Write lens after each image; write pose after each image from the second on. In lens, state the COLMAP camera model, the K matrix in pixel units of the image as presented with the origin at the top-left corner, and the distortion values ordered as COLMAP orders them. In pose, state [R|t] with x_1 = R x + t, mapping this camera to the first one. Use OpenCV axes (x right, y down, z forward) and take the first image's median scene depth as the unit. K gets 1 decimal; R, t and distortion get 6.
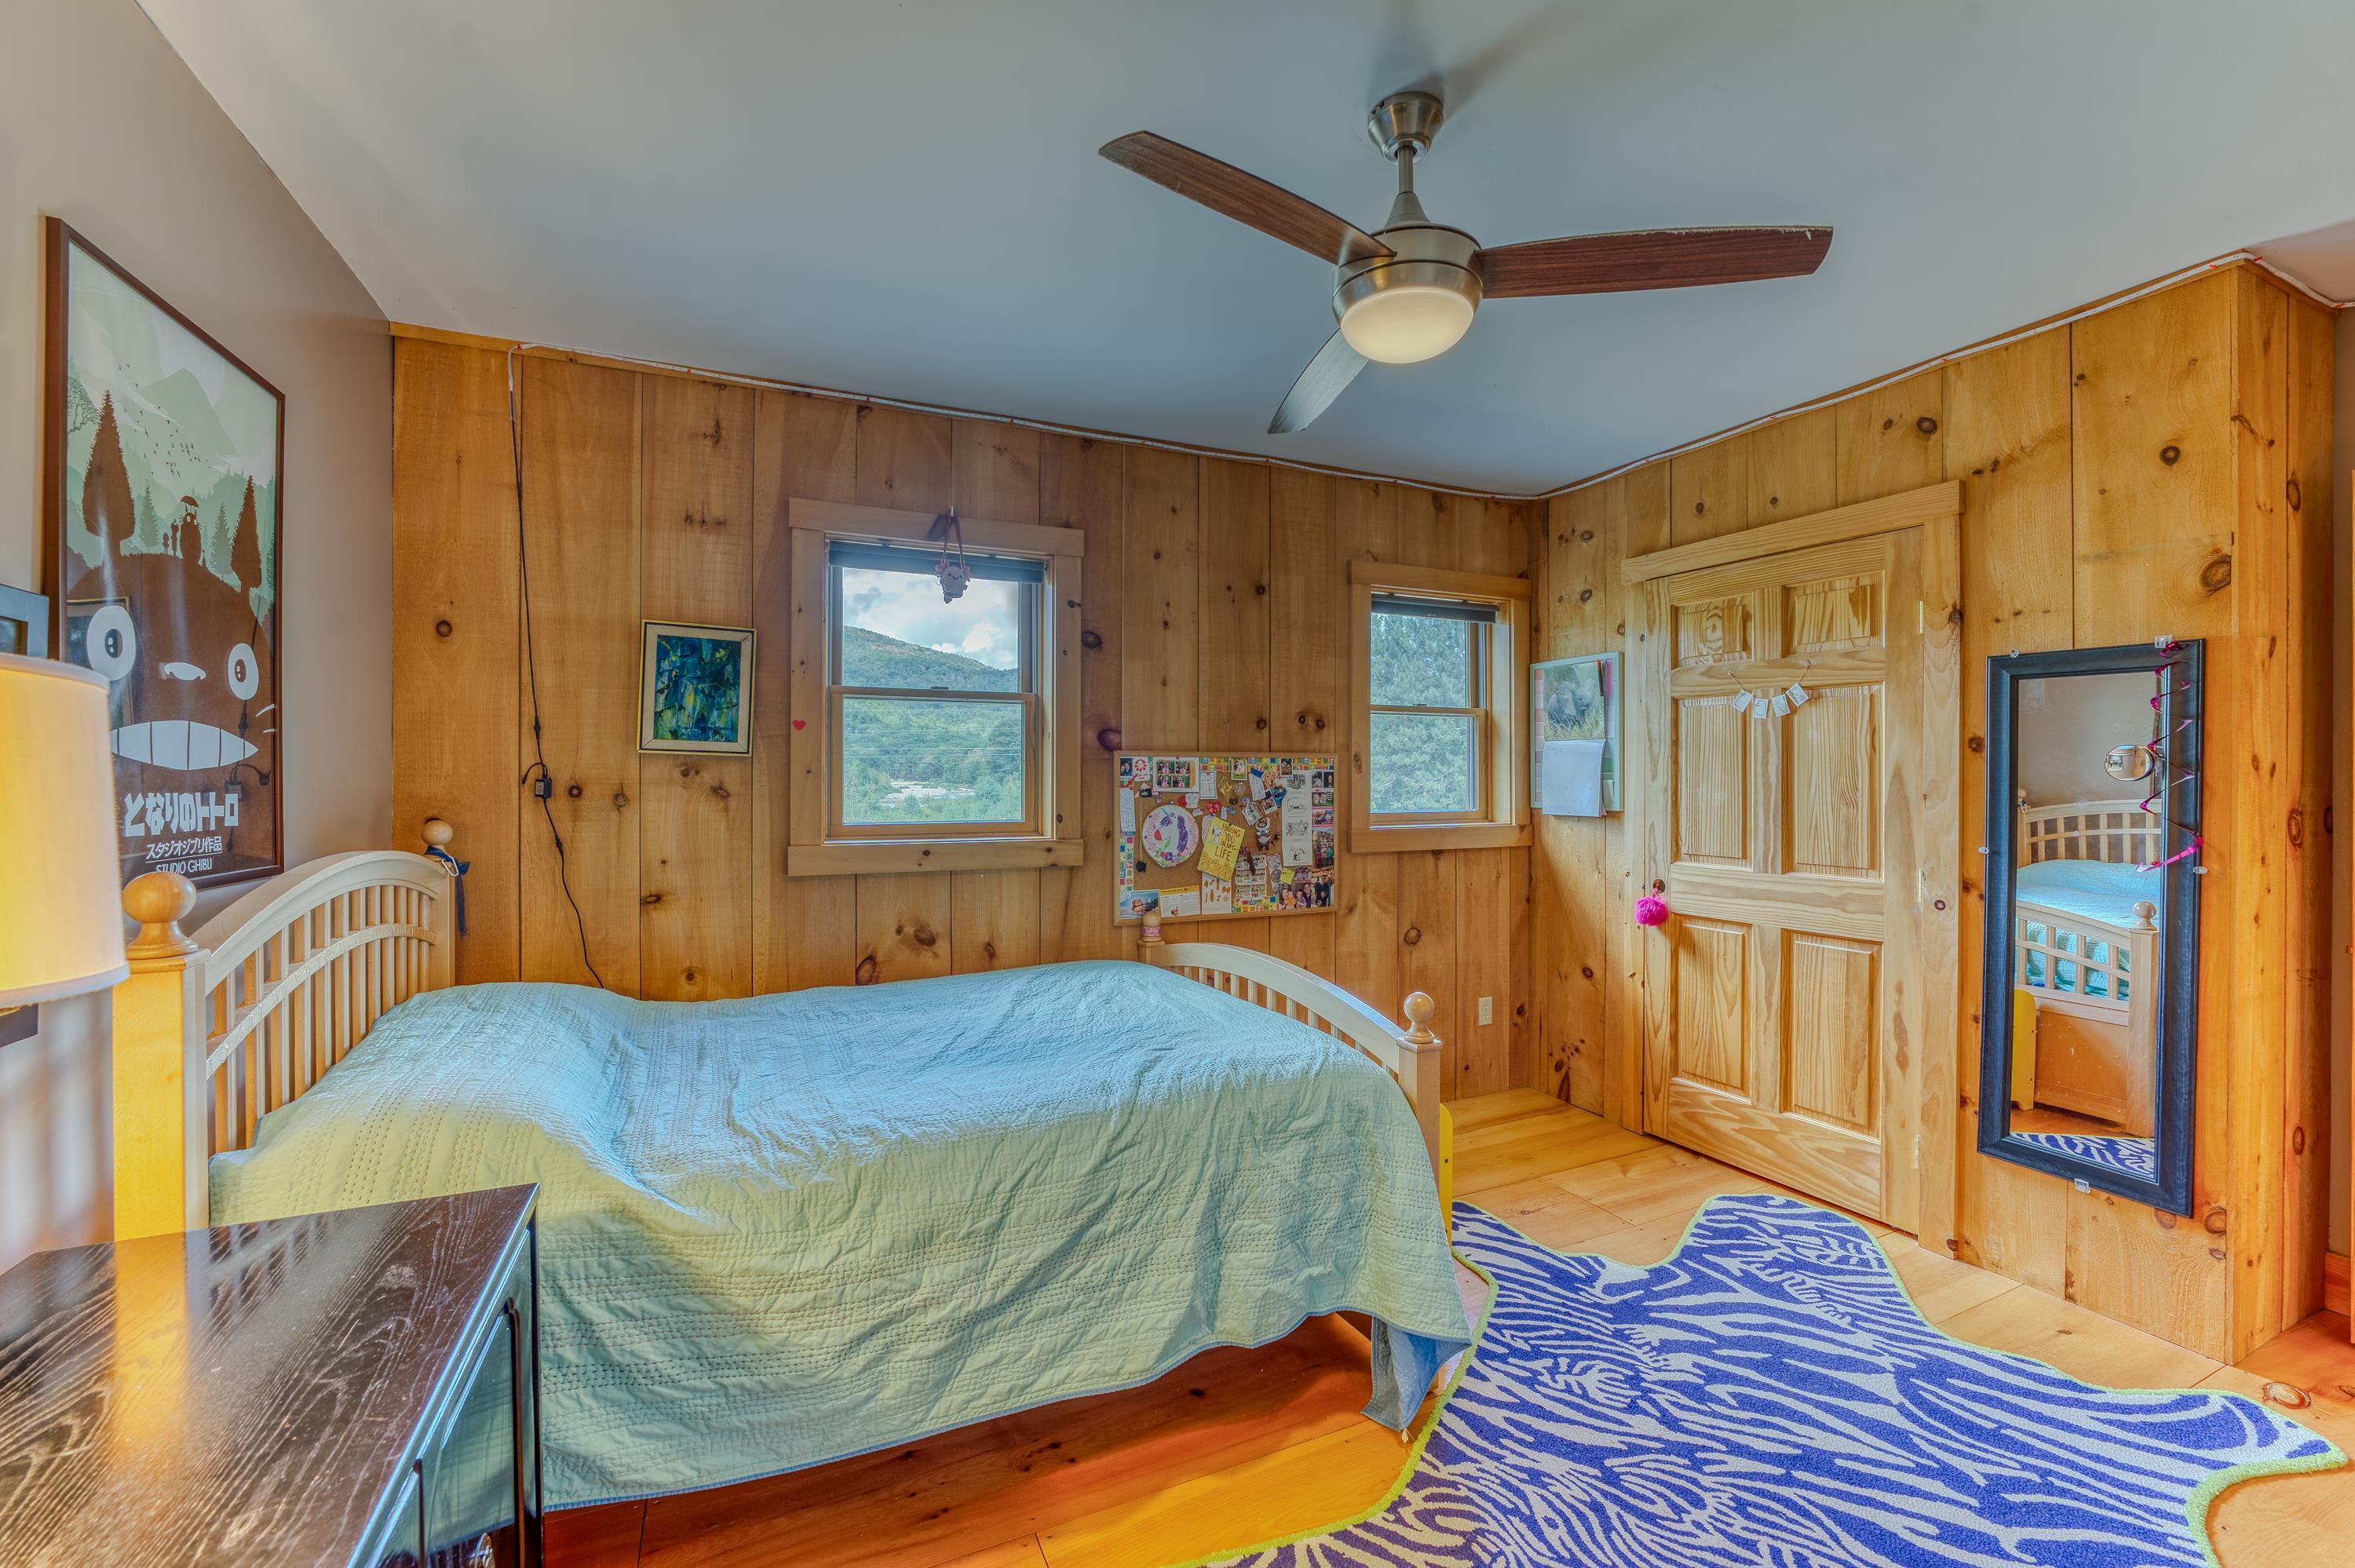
lens RADIAL K [[942.7, 0, 1173.3], [0, 942.7, 783.3], [0, 0, 1]] dist [-0.024656, 0.002090]
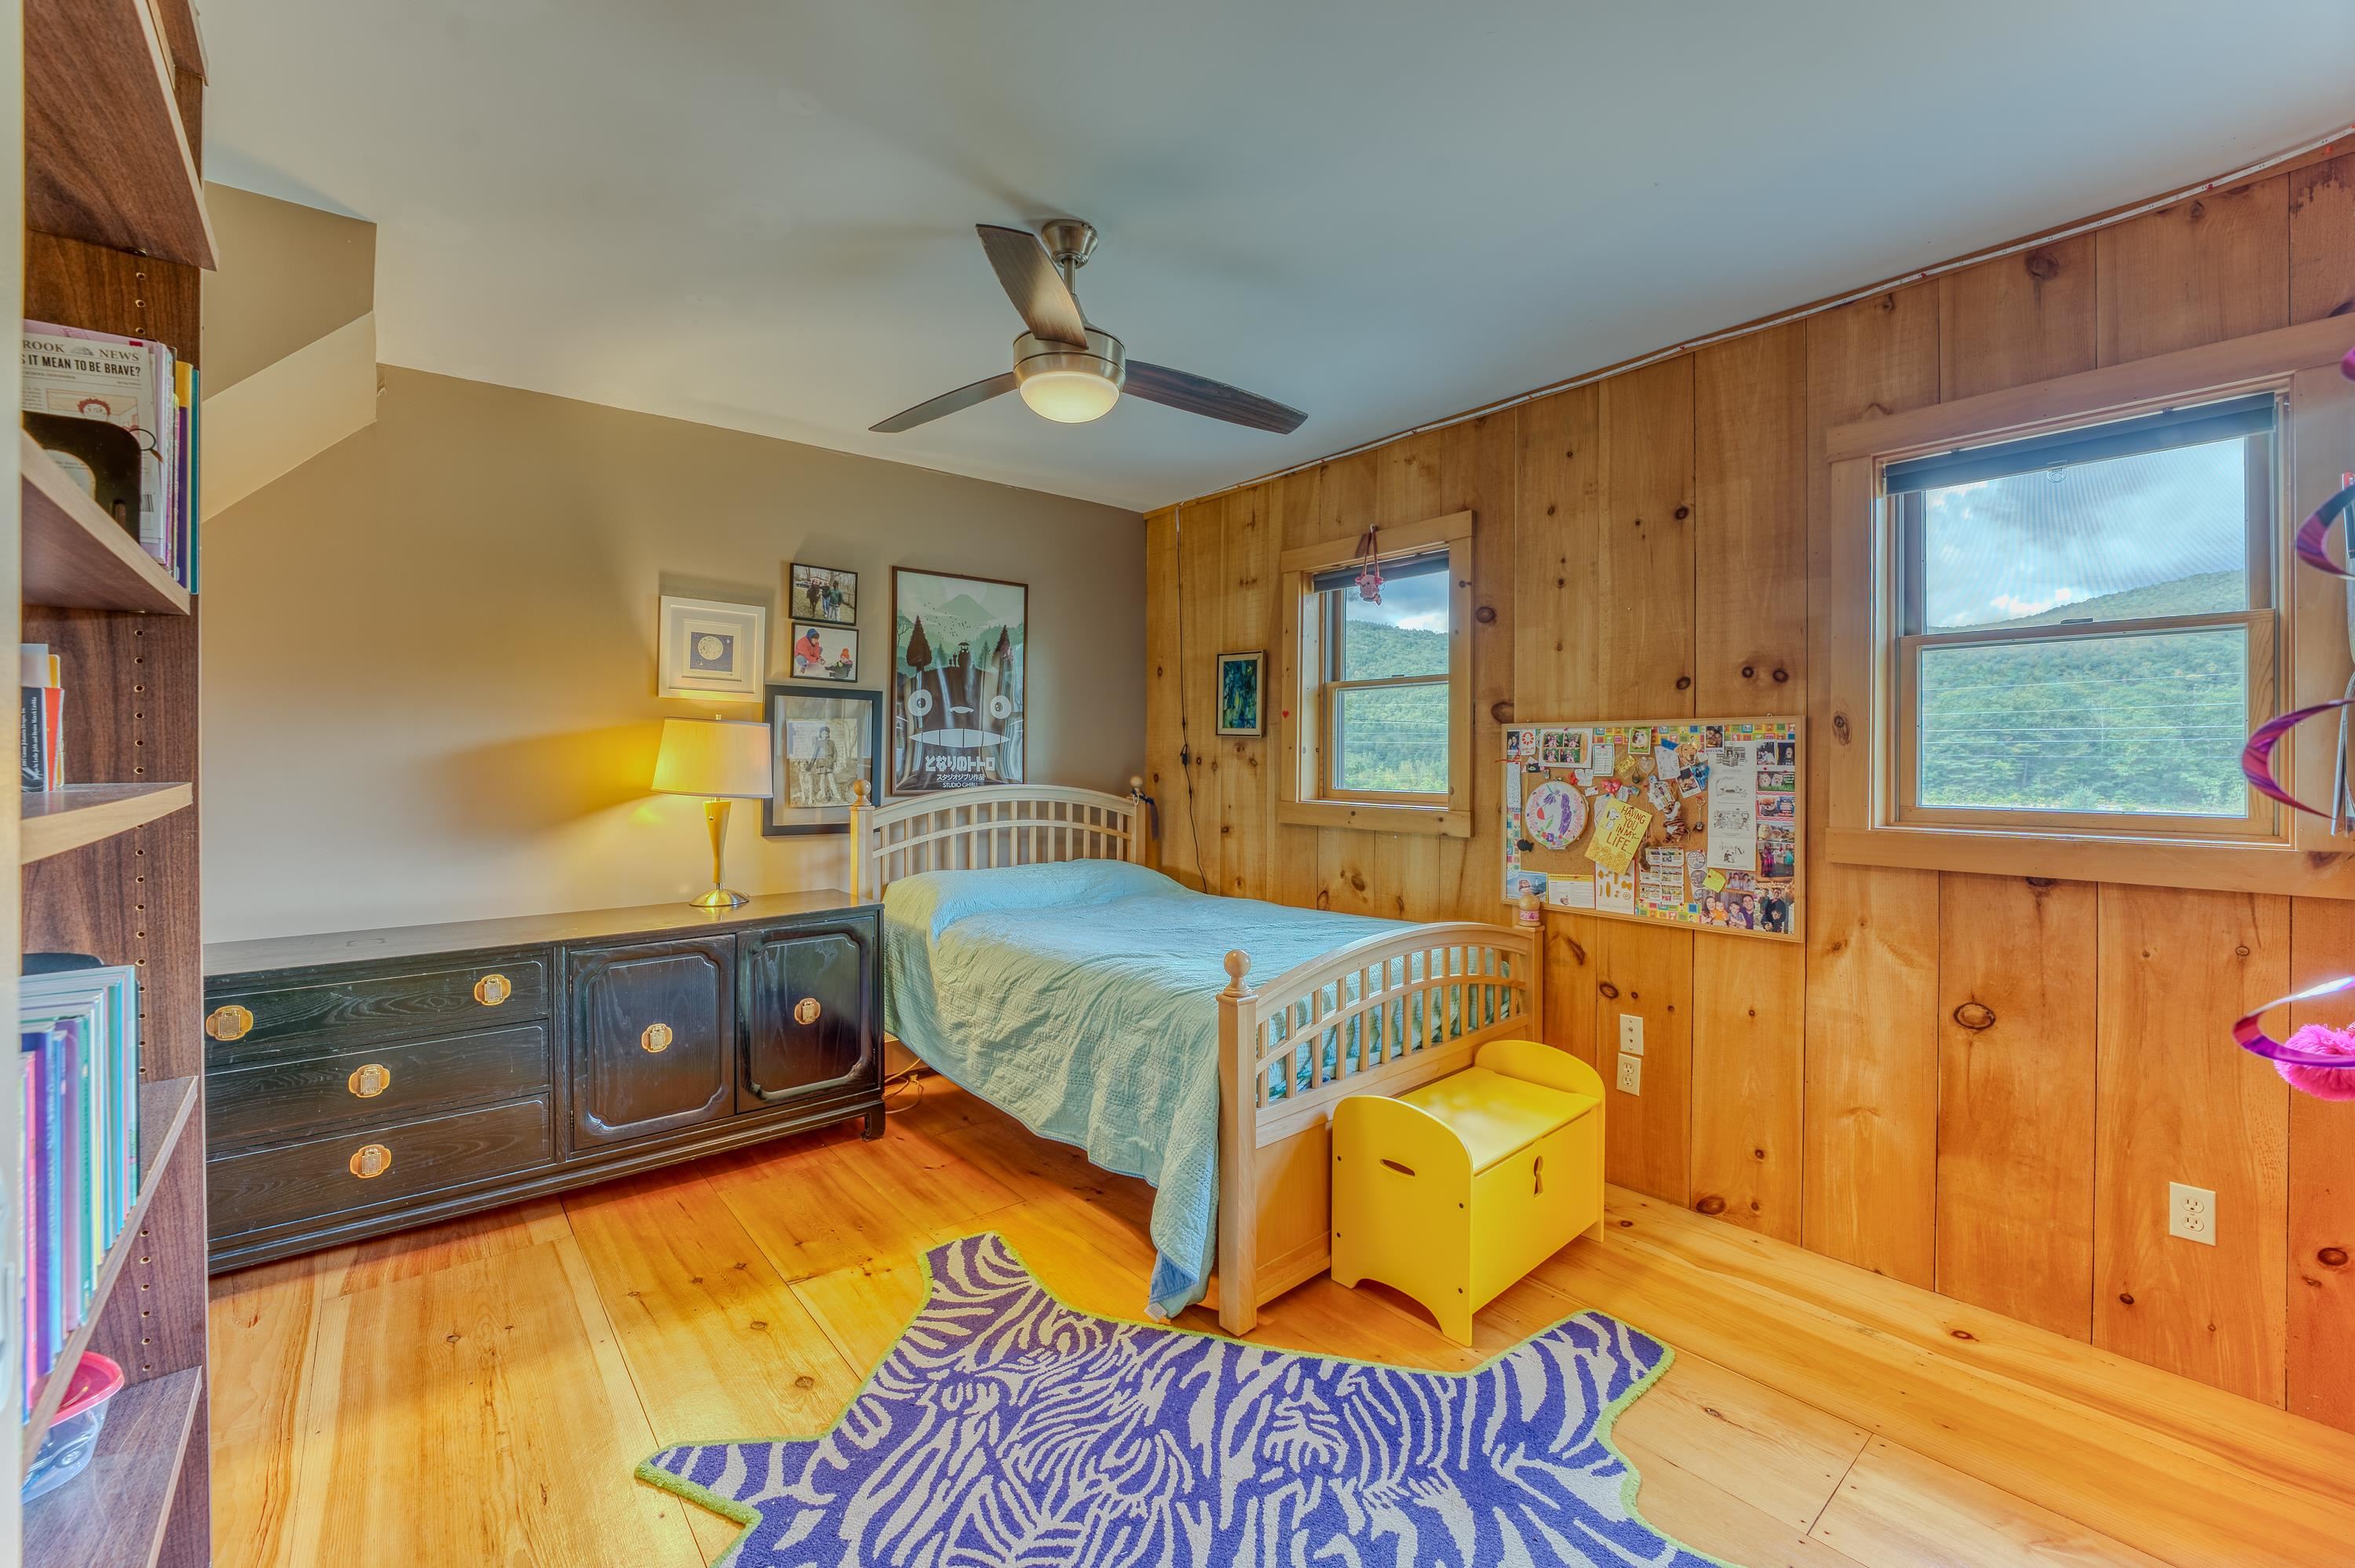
lens RADIAL K [[942.7, 0, 1163.3], [0, 942.7, 767.8], [0, 0, 1]] dist [-0.024656, 0.002090]
pose [[0.266303, 0.010394, -0.963833, 0.827151], [-0.010774, 0.999911, 0.007806, 0.007308], [0.963829, 0.008306, 0.266391, 0.421220]]
